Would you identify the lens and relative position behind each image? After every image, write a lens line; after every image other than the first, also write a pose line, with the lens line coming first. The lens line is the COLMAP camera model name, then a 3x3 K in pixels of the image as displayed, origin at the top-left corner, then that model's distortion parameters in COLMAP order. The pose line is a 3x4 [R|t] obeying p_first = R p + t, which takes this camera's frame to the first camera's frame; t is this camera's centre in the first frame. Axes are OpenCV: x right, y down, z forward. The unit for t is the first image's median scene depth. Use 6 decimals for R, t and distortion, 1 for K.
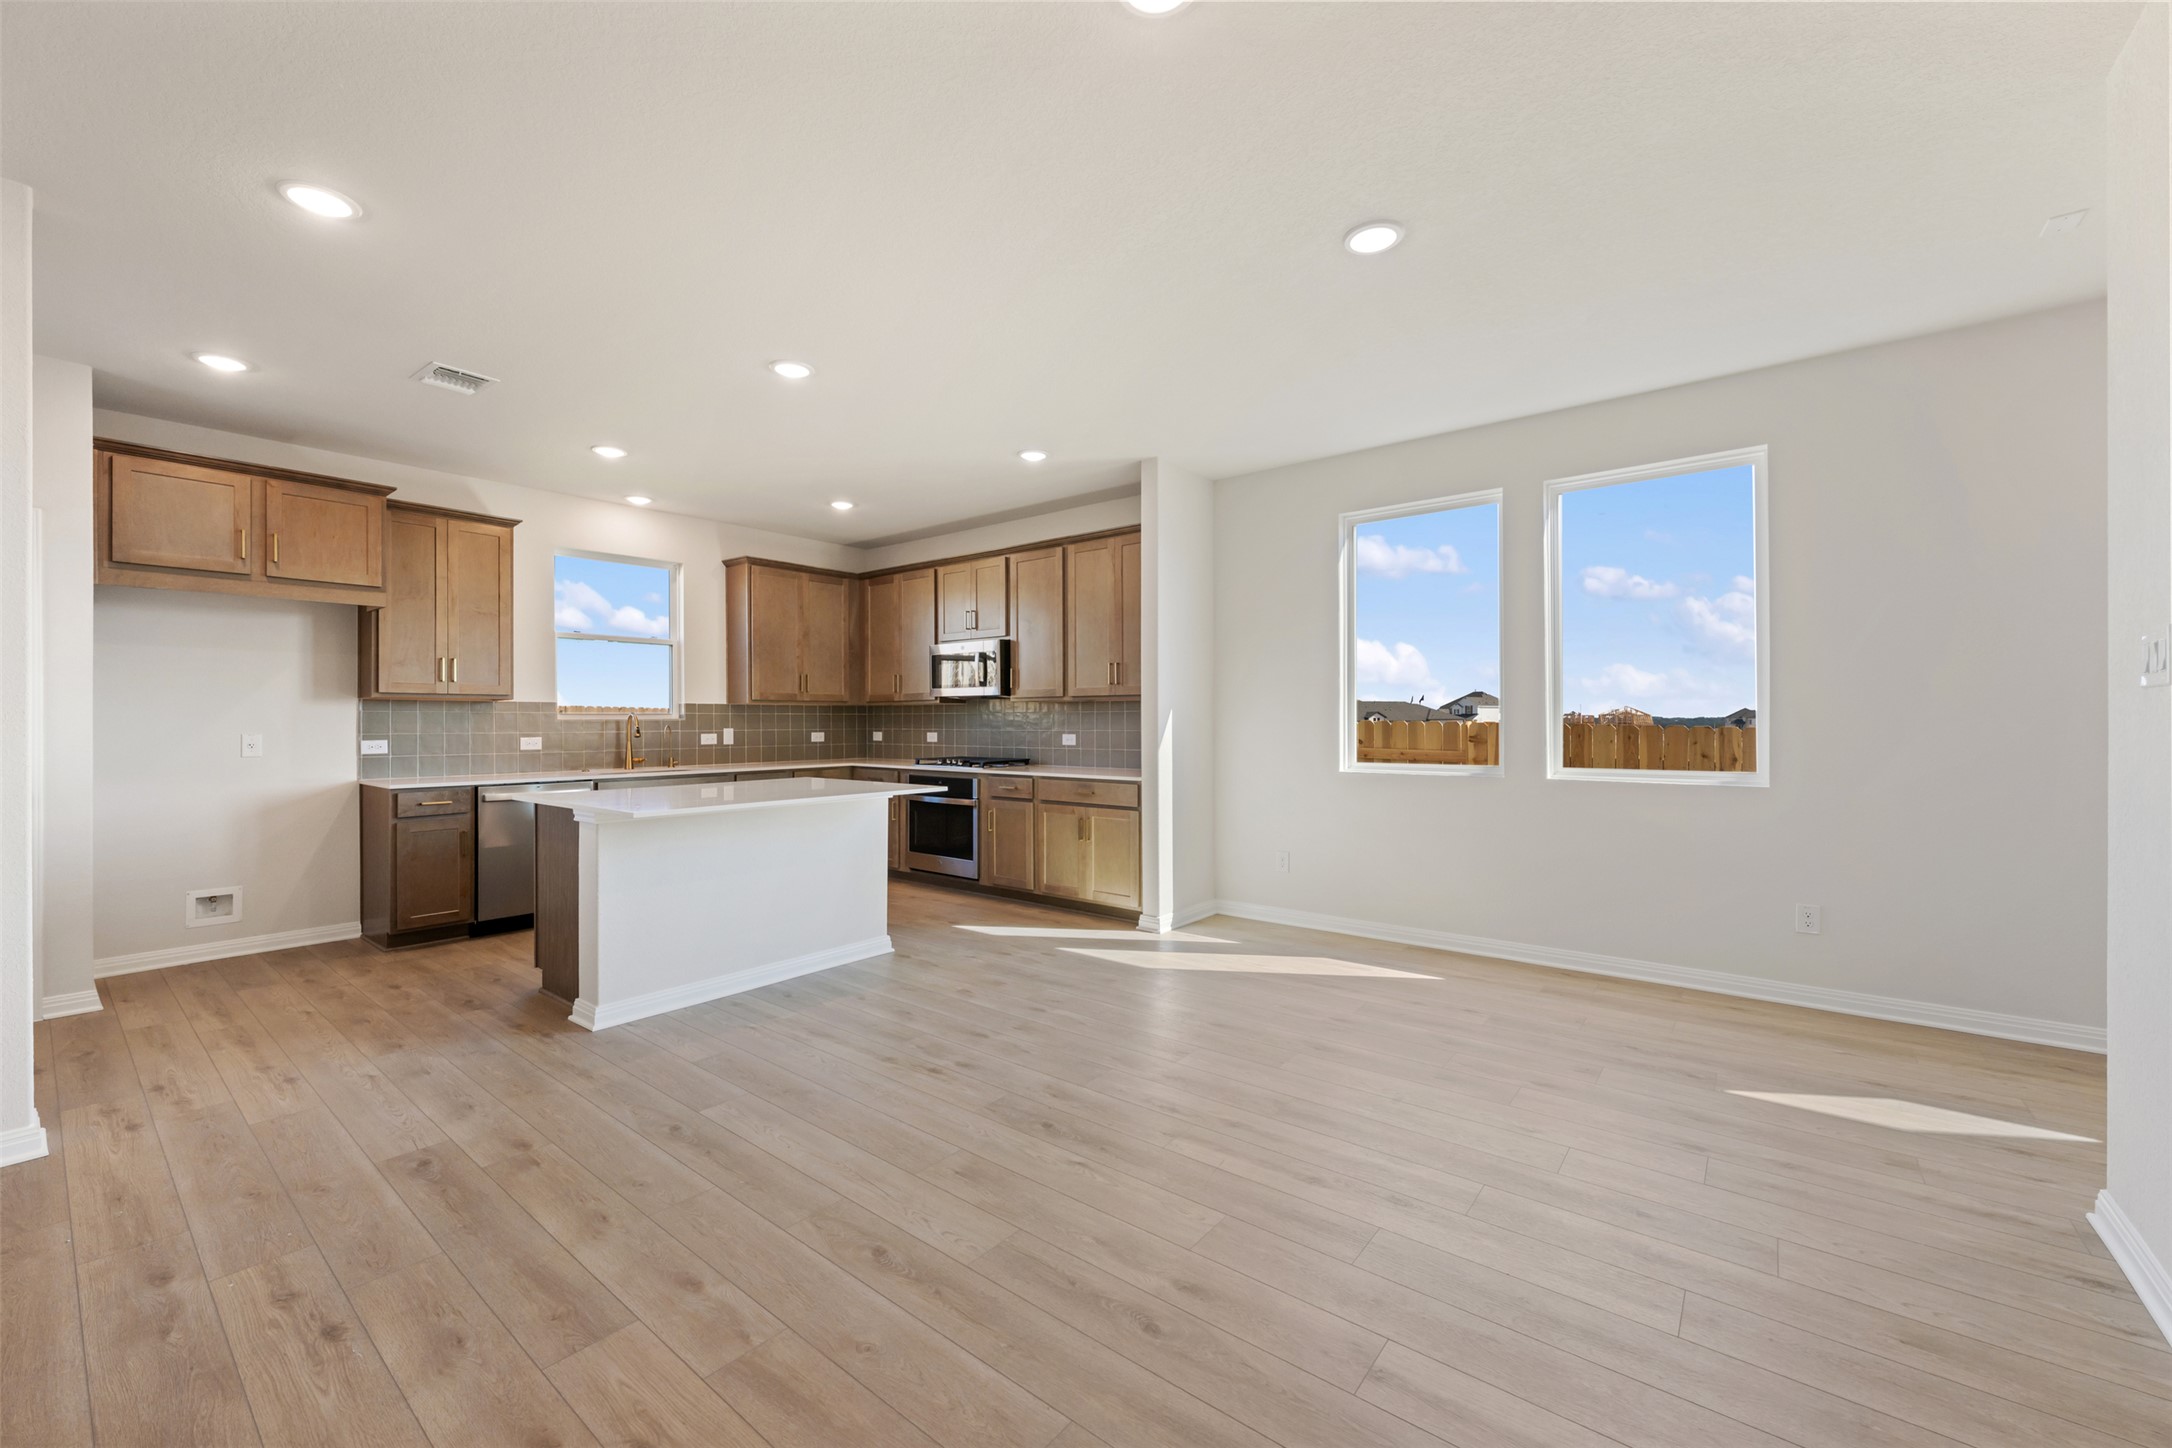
lens RADIAL K [[855.6, 0, 1081.3], [0, 855.6, 720.8], [0, 0, 1]] dist [-0.002054, 0.000482]
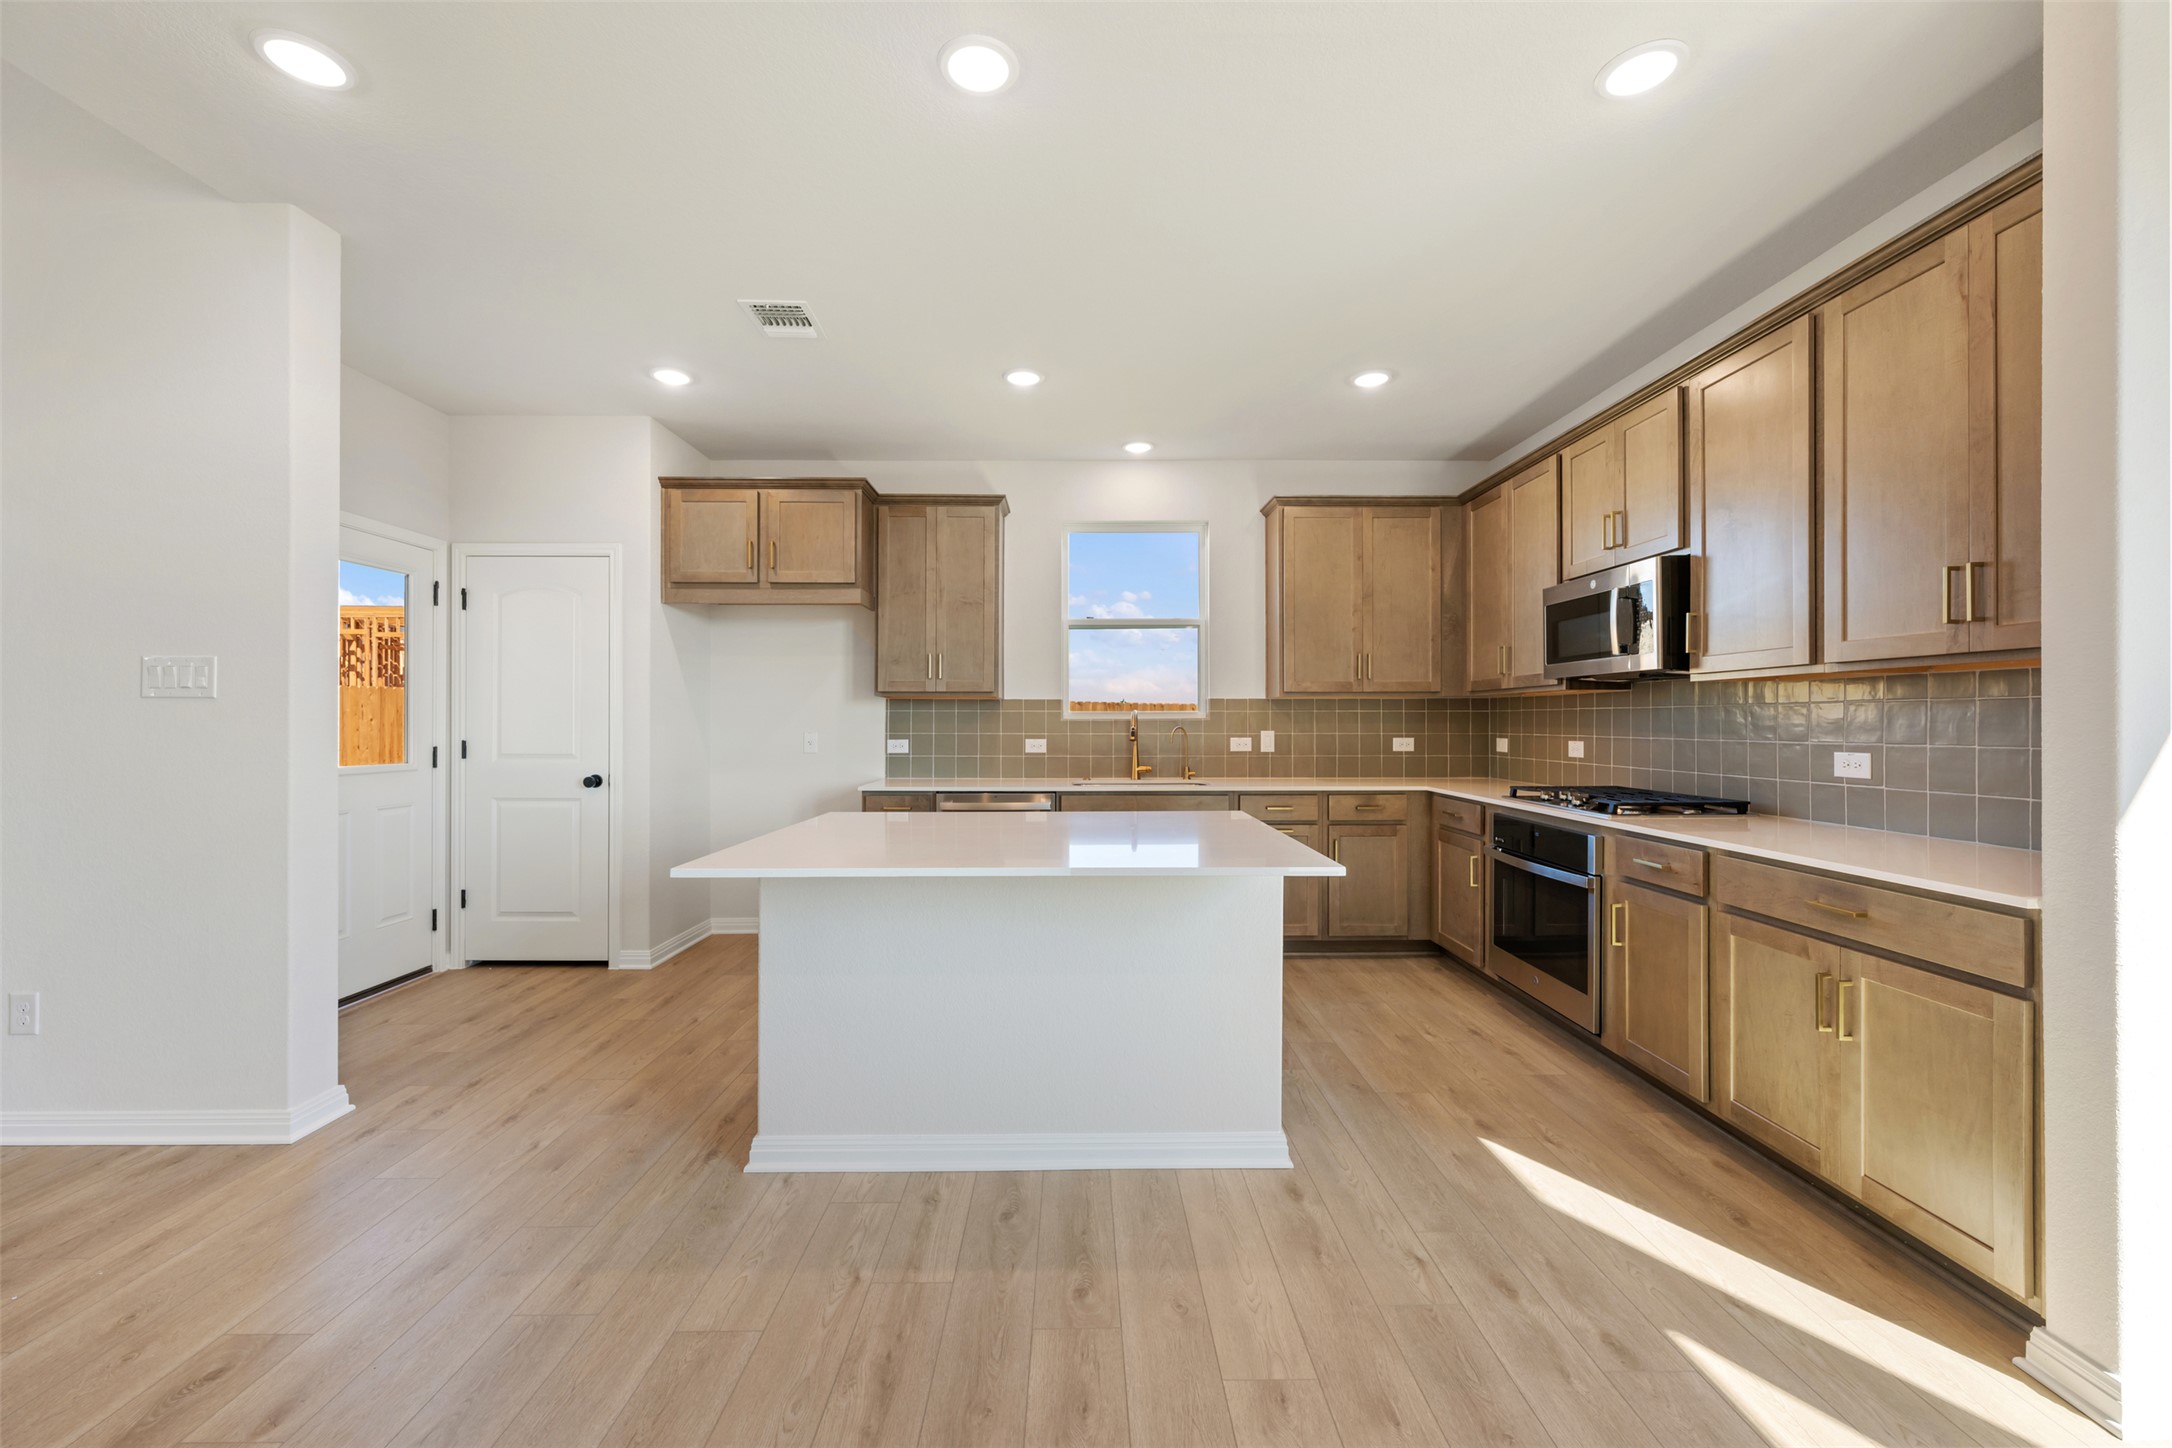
lens RADIAL K [[855.6, 0, 1087.3], [0, 855.6, 722.2], [0, 0, 1]] dist [-0.002054, 0.000482]
pose [[0.636968, 0.002757, -0.770886, 0.089631], [-0.001832, 0.999996, 0.002062, -0.000041], [0.770888, 0.000099, 0.636970, 0.526007]]
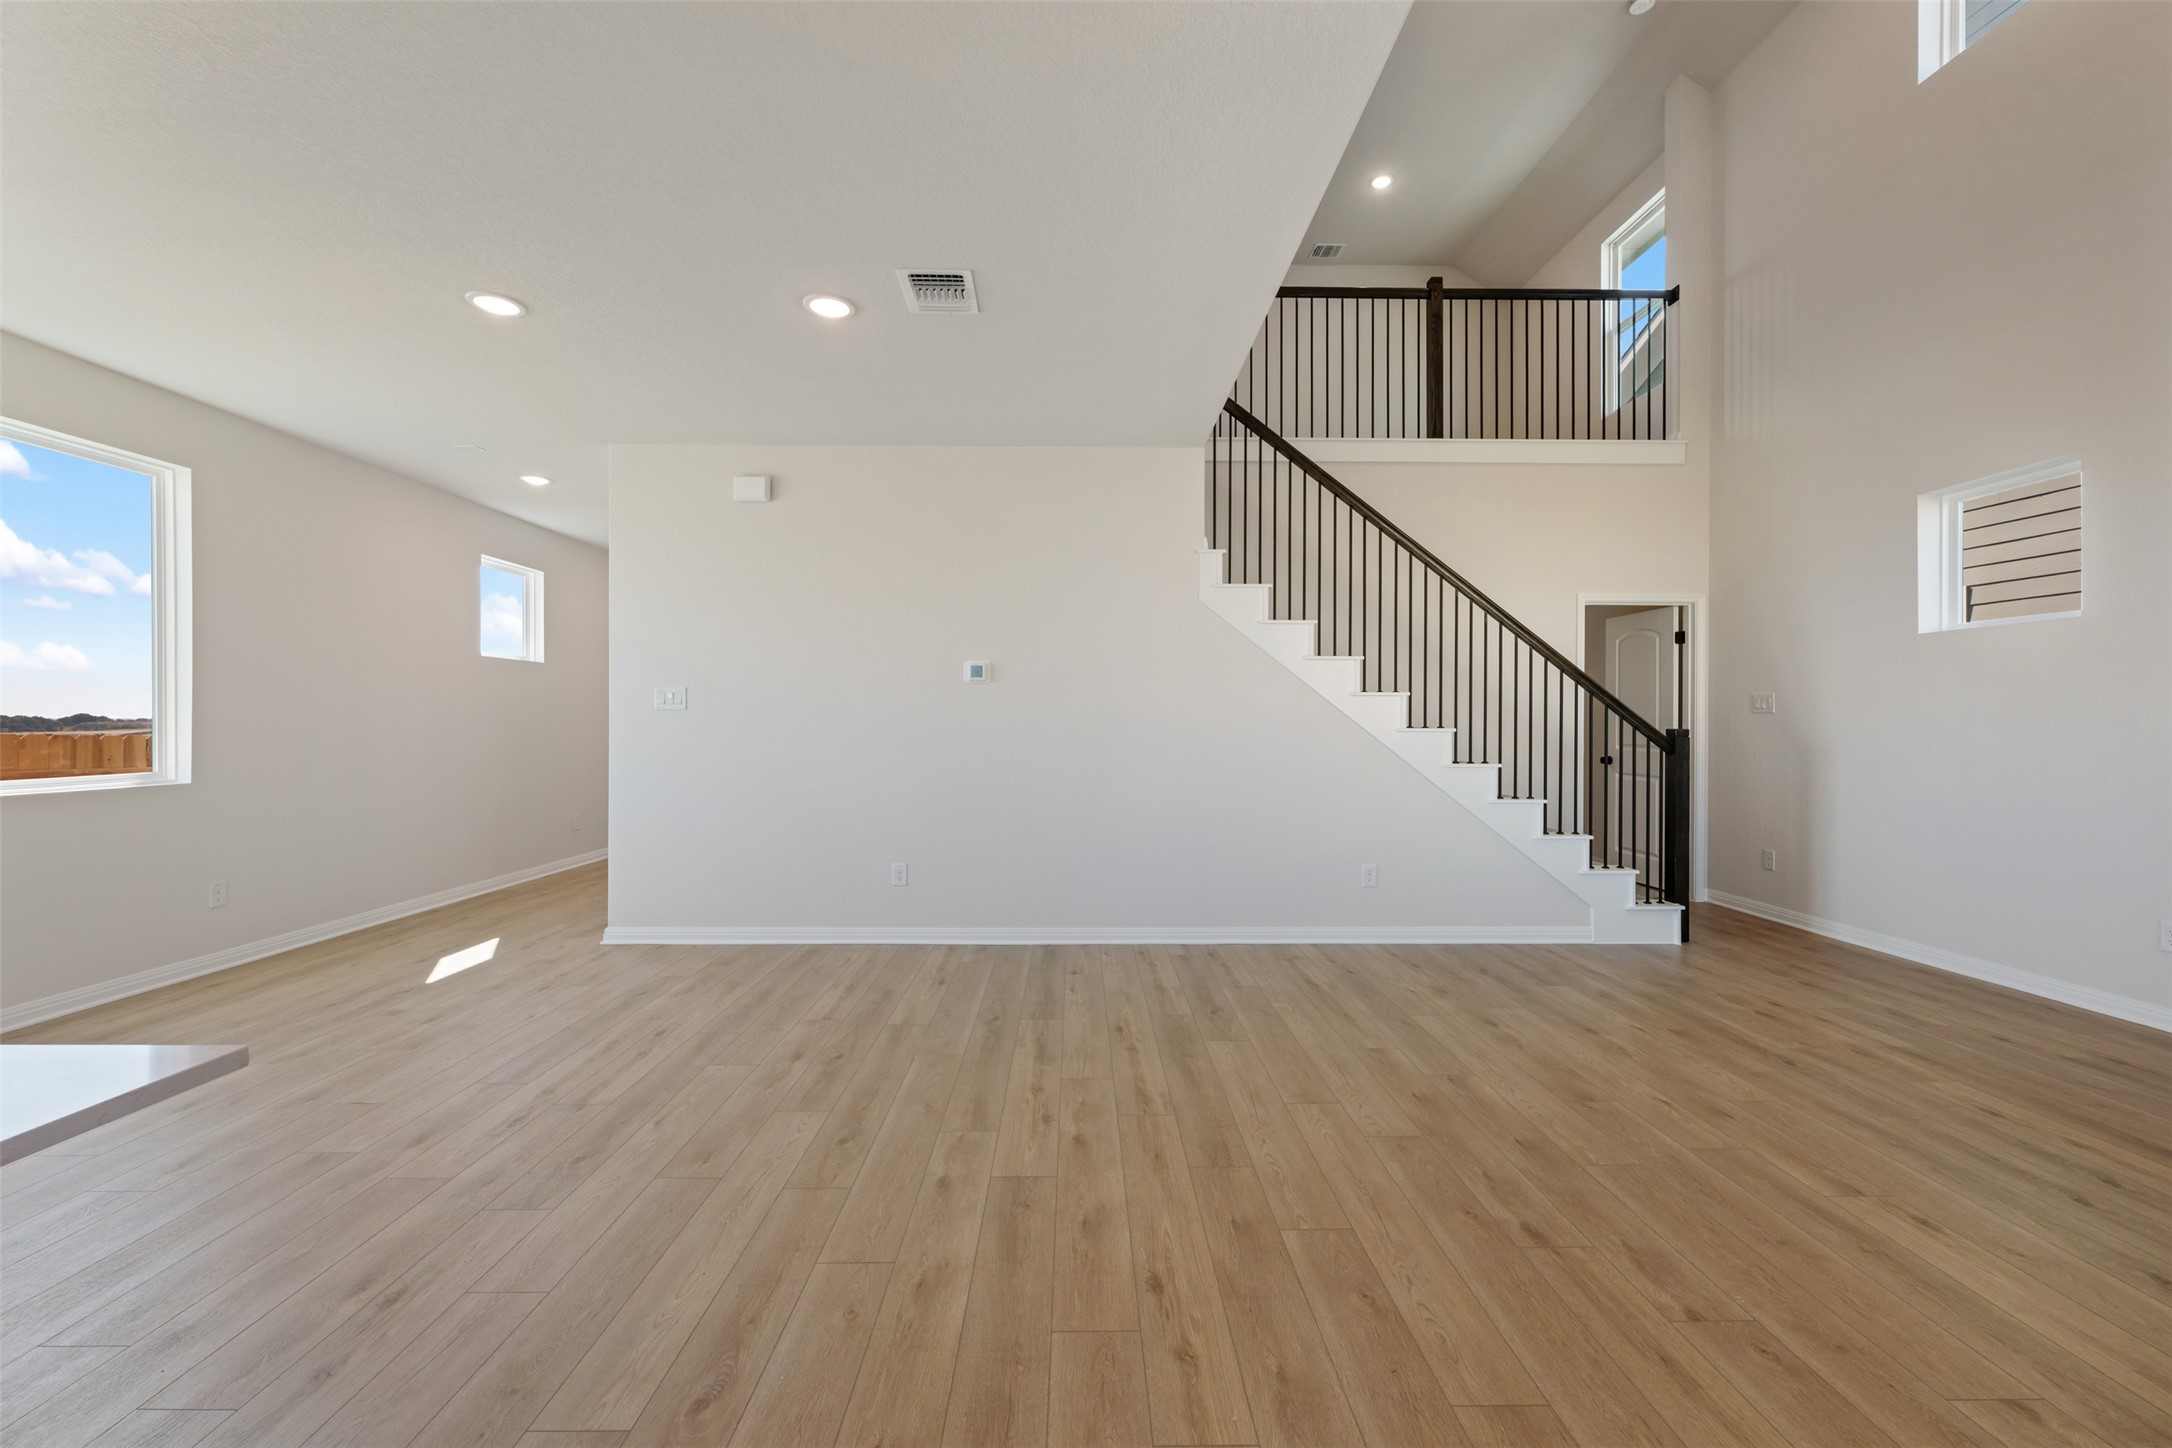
lens RADIAL K [[855.6, 0, 1085.7], [0, 855.6, 722.6], [0, 0, 1]] dist [-0.002054, 0.000482]
pose [[-0.637144, 0.000783, 0.770745, -0.571578], [0.000028, 1.000000, -0.000992, 0.001390], [-0.770745, -0.000610, -0.637143, 0.607045]]
